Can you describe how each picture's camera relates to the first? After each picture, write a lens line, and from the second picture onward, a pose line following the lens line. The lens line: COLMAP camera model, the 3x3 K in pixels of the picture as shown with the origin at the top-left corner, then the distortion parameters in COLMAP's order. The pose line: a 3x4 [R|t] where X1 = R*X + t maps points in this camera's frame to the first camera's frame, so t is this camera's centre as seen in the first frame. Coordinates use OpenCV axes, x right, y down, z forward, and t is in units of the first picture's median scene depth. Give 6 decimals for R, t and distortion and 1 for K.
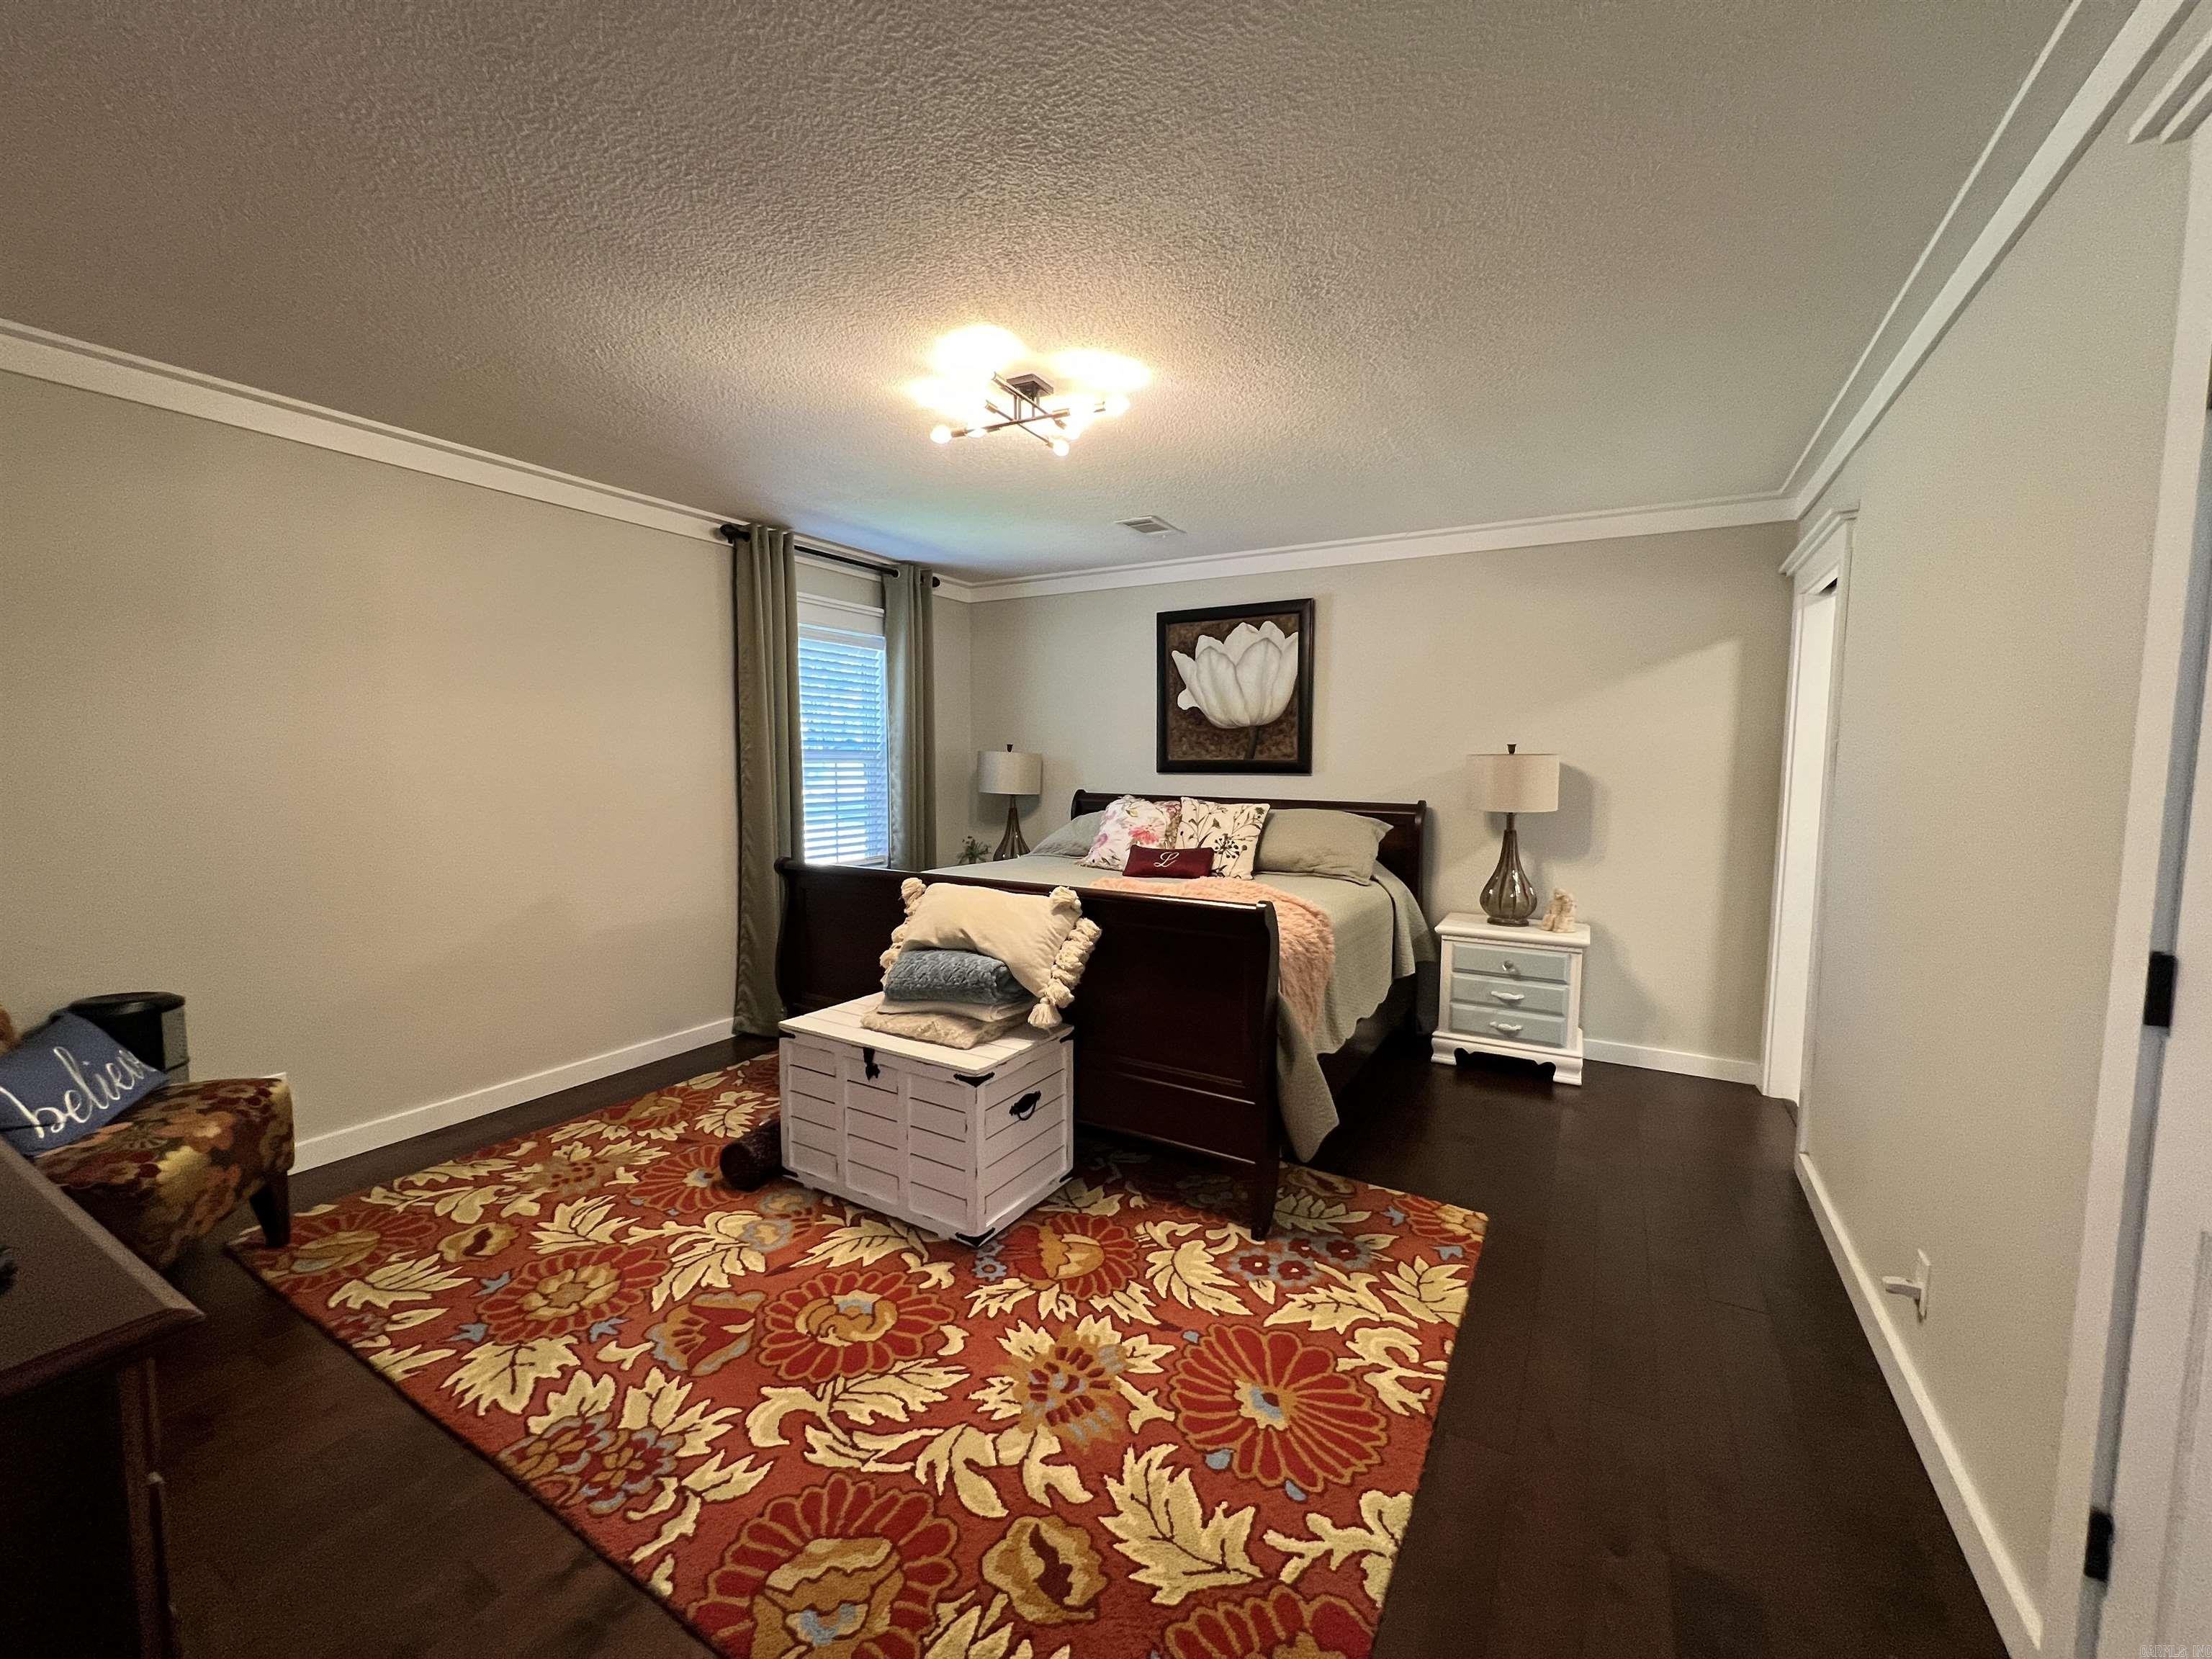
lens RADIAL K [[884.6, 0, 1096.7], [0, 884.6, 819.3], [0, 0, 1]] dist [-0.001886, 0.000306]
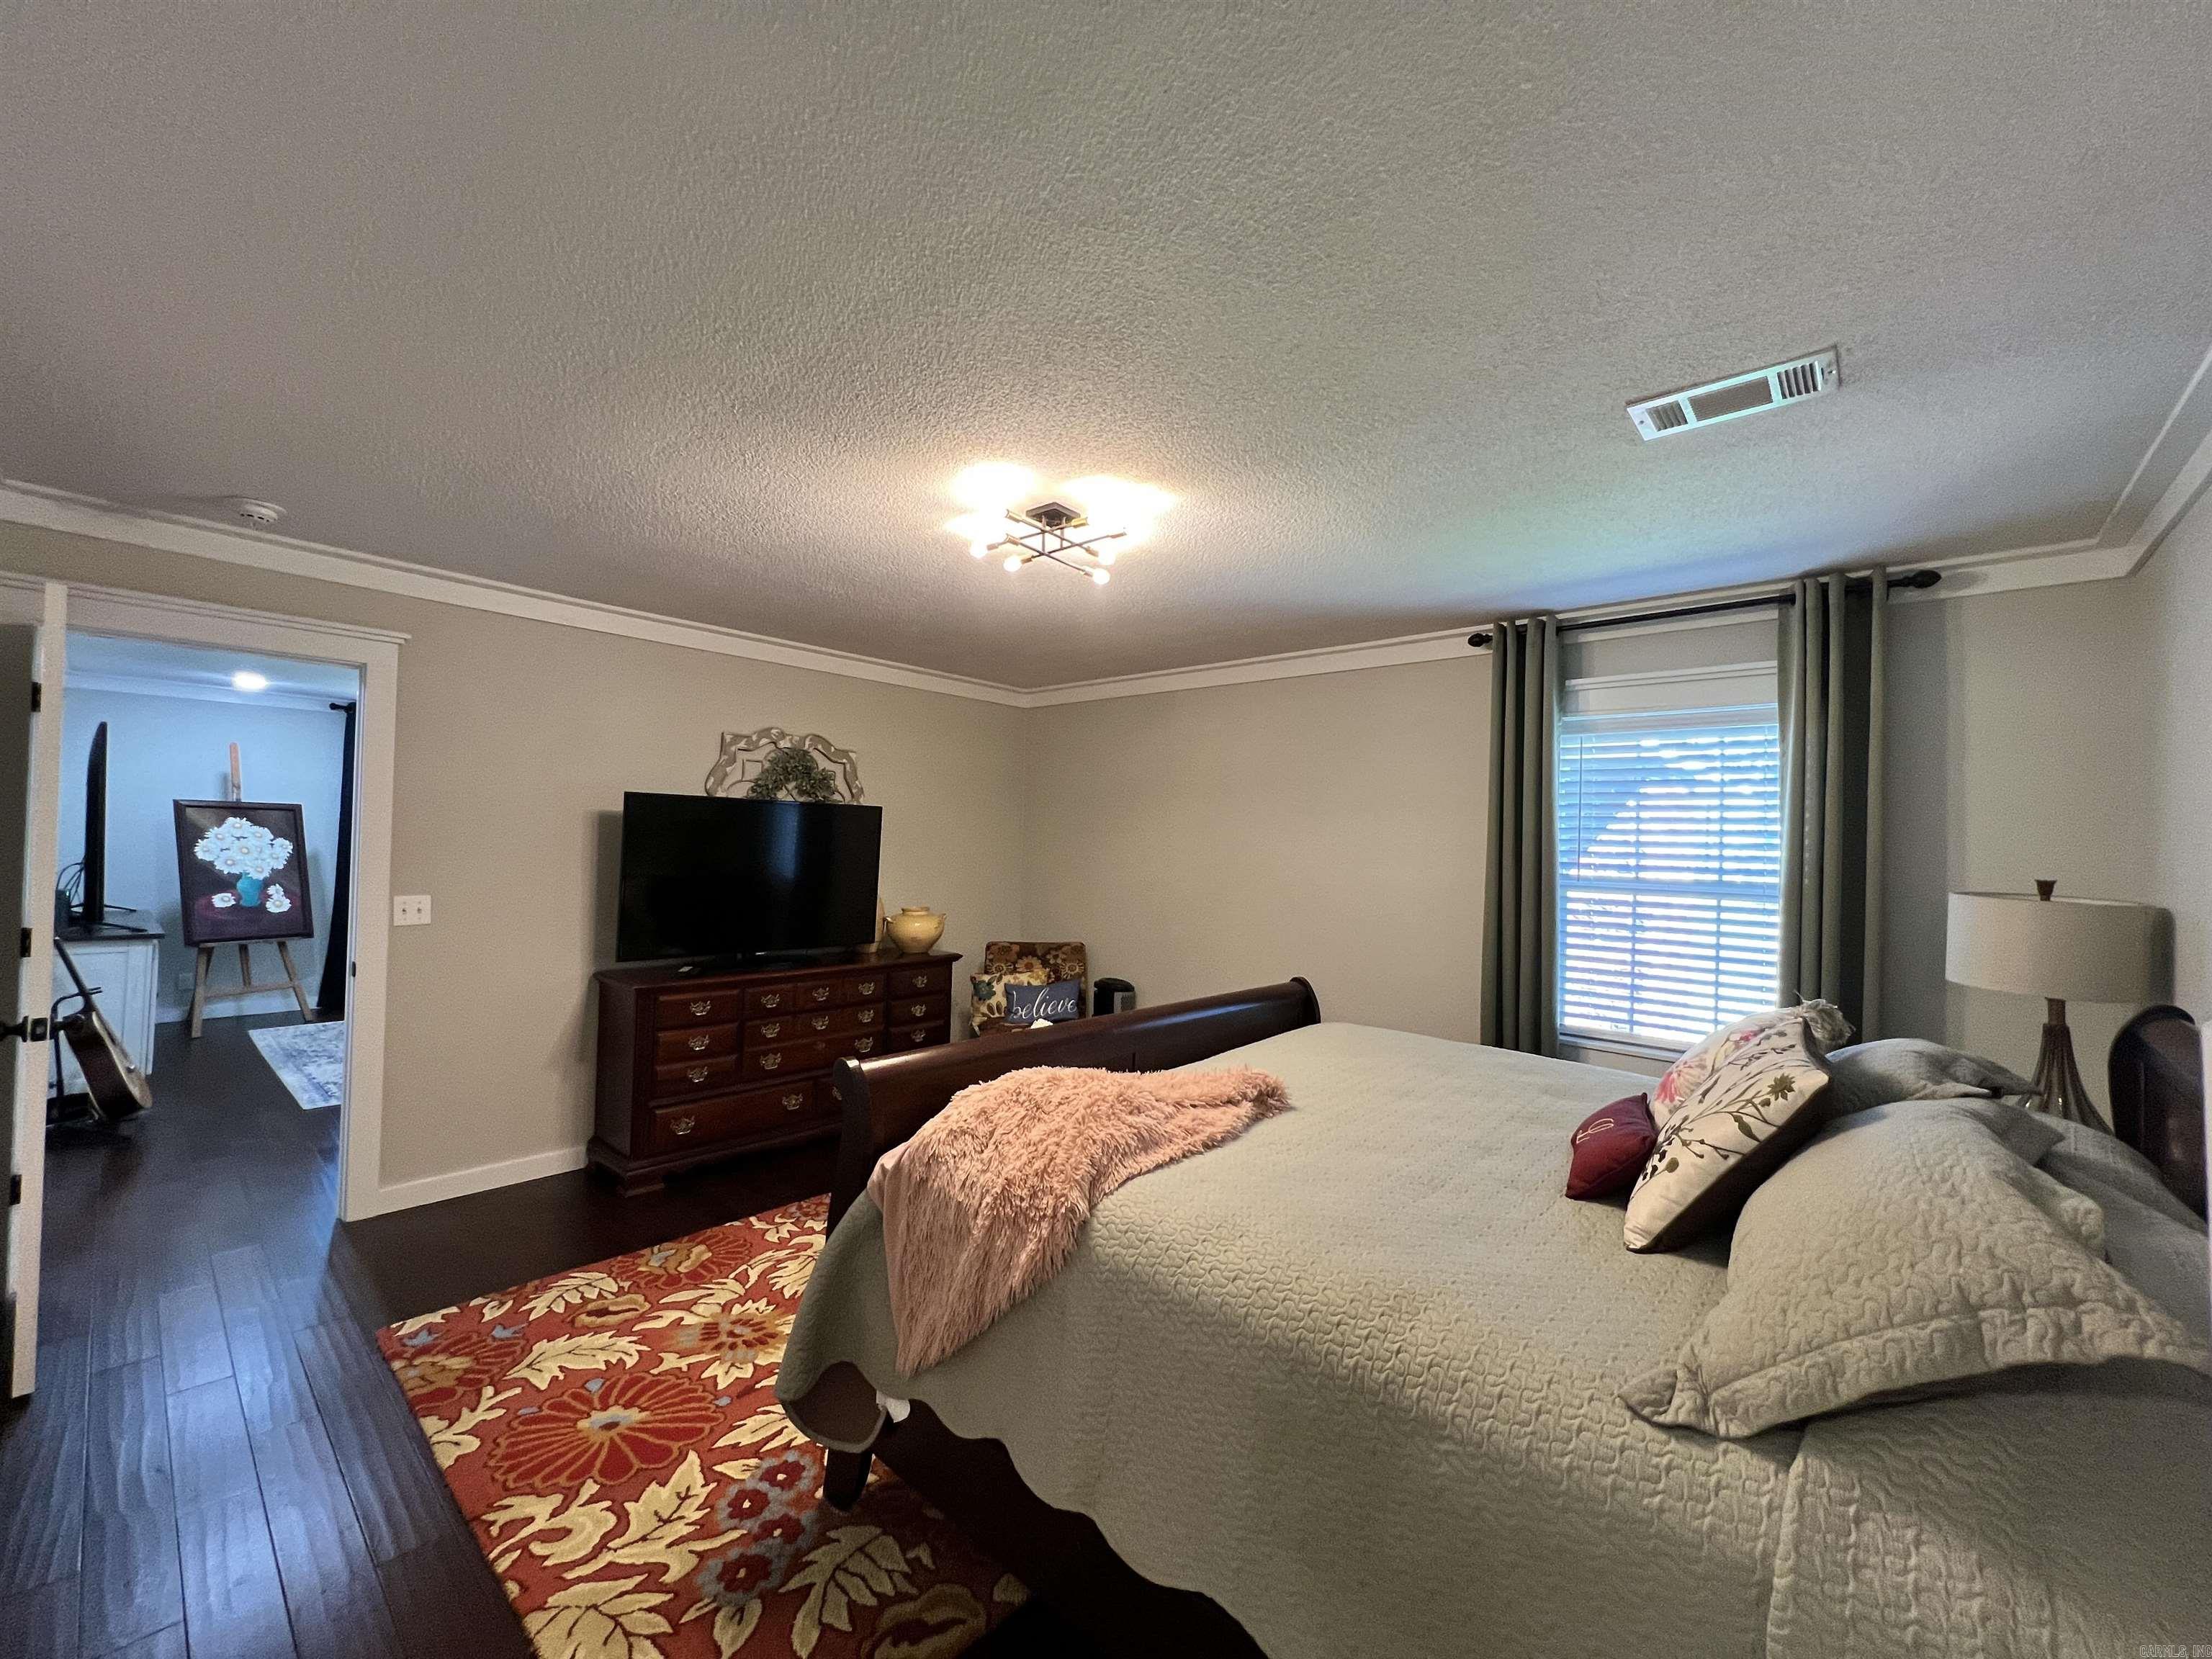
lens RADIAL K [[884.6, 0, 1120.2], [0, 884.6, 828.5], [0, 0, 1]] dist [-0.001886, 0.000306]
pose [[-0.188403, -0.035077, -0.981465, 1.178786], [-0.101117, 0.994744, -0.016142, -0.155622], [0.976873, 0.096201, -0.190959, 1.725056]]
